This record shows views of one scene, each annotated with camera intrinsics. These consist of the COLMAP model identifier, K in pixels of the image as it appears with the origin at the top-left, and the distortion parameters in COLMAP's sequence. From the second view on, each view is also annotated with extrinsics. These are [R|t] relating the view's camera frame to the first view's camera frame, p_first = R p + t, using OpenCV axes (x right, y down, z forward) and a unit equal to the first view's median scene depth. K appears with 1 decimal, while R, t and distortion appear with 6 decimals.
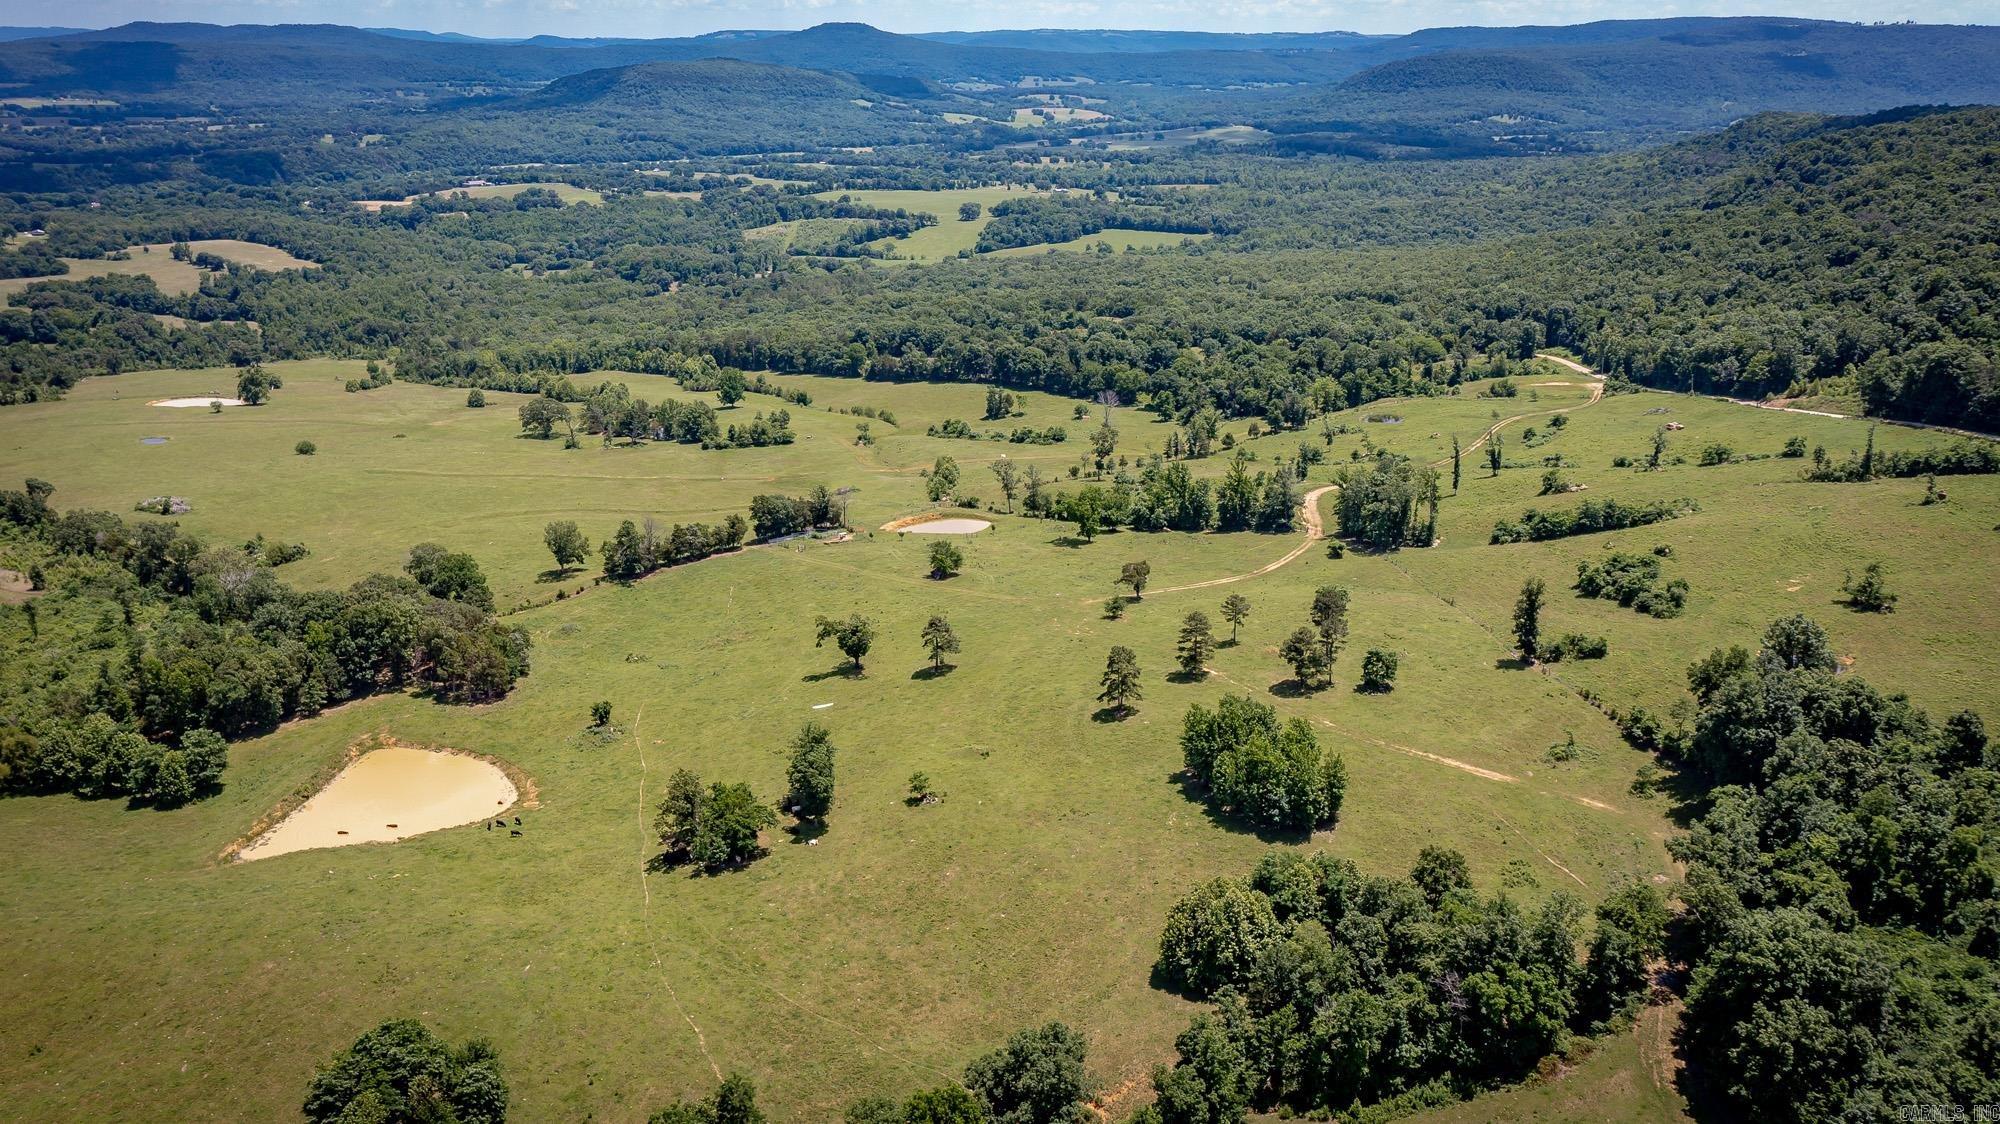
lens RADIAL K [[1625.6, 0, 1007.7], [0, 1625.6, 562.7], [0, 0, 1]] dist [0.003412, 0.011440]
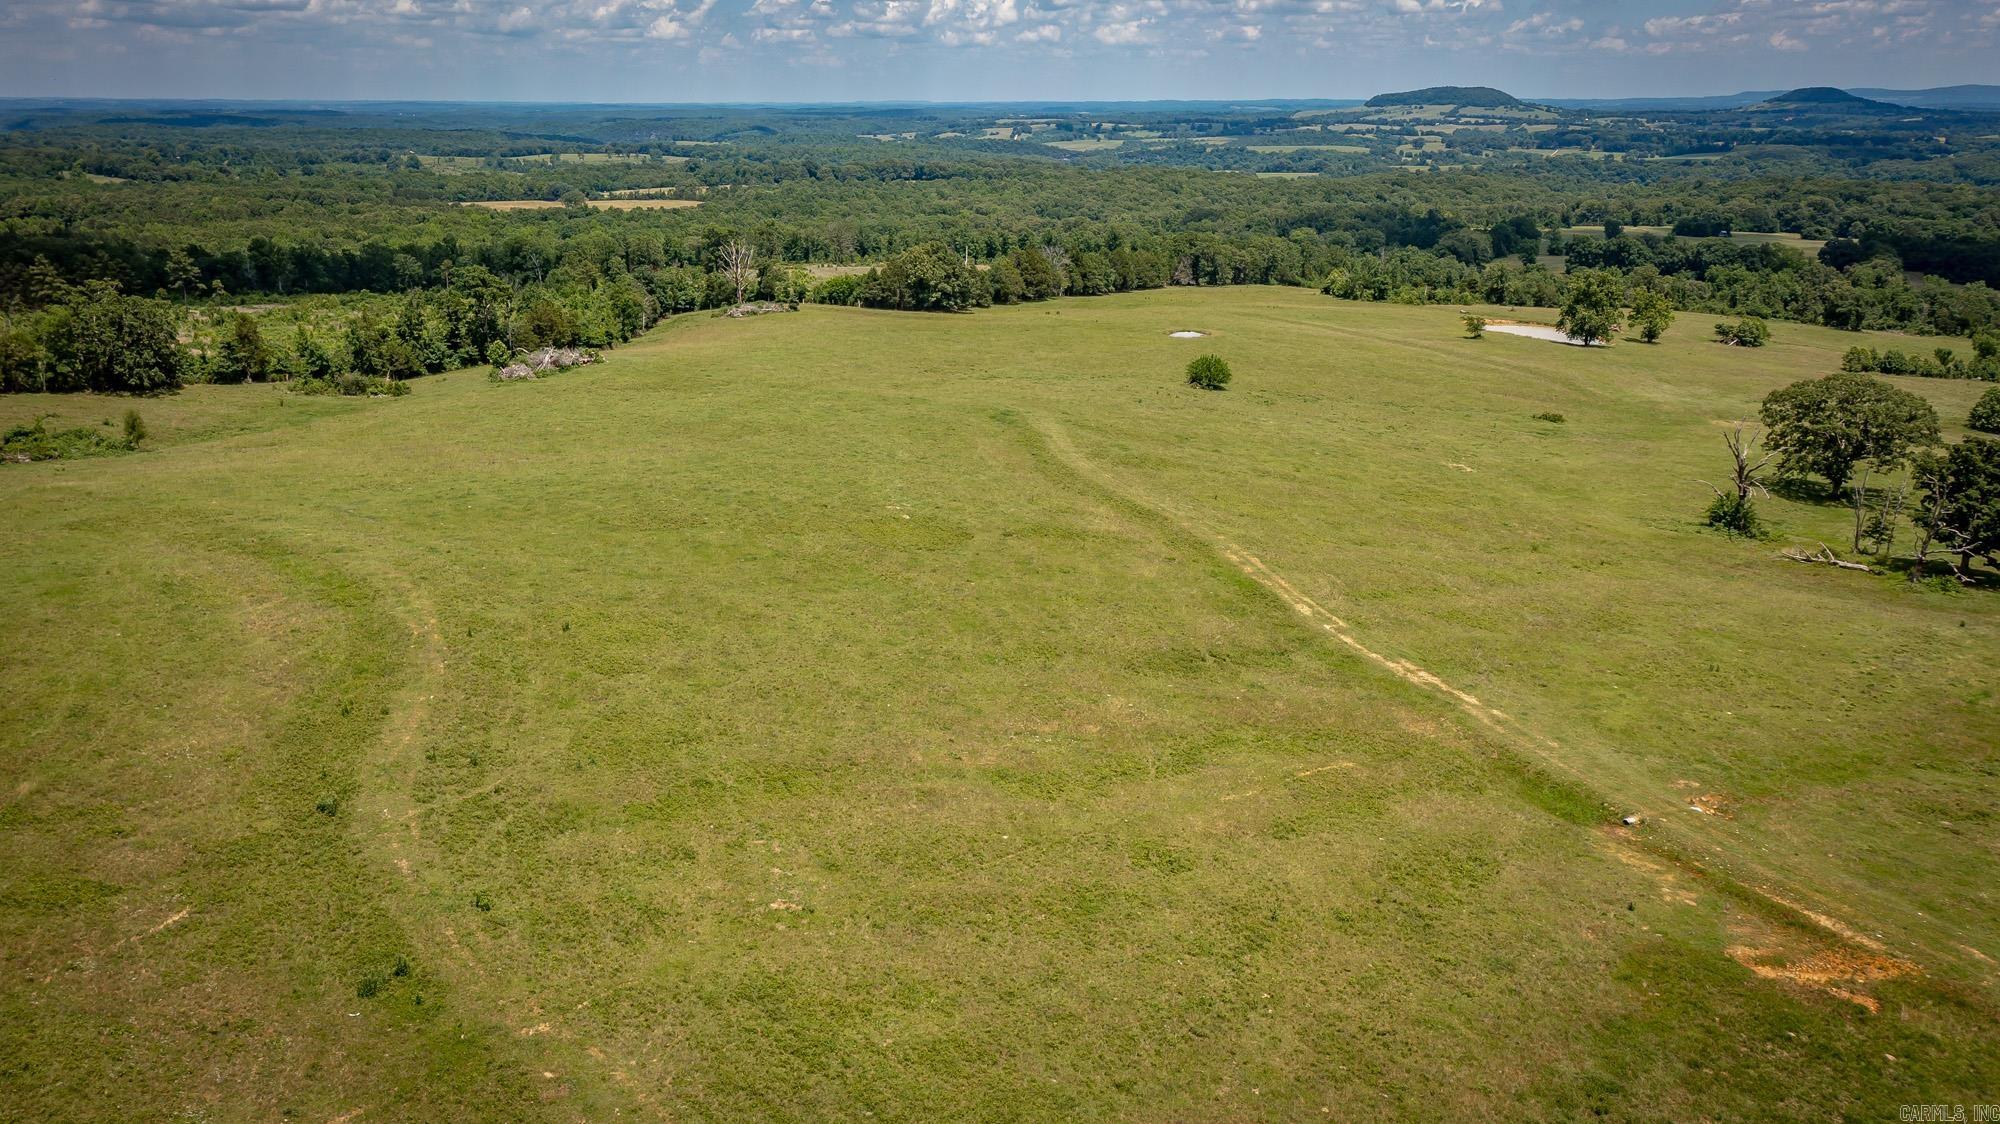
lens RADIAL K [[1594.4, 0, 1009.0], [0, 1594.4, 558.2], [0, 0, 1]] dist [0.007420, 0.012728]
pose [[0.325973, 0.252644, -0.910995, -0.044656], [-0.283213, 0.945470, 0.160865, -0.066609], [0.901960, 0.205568, 0.379750, 0.693001]]
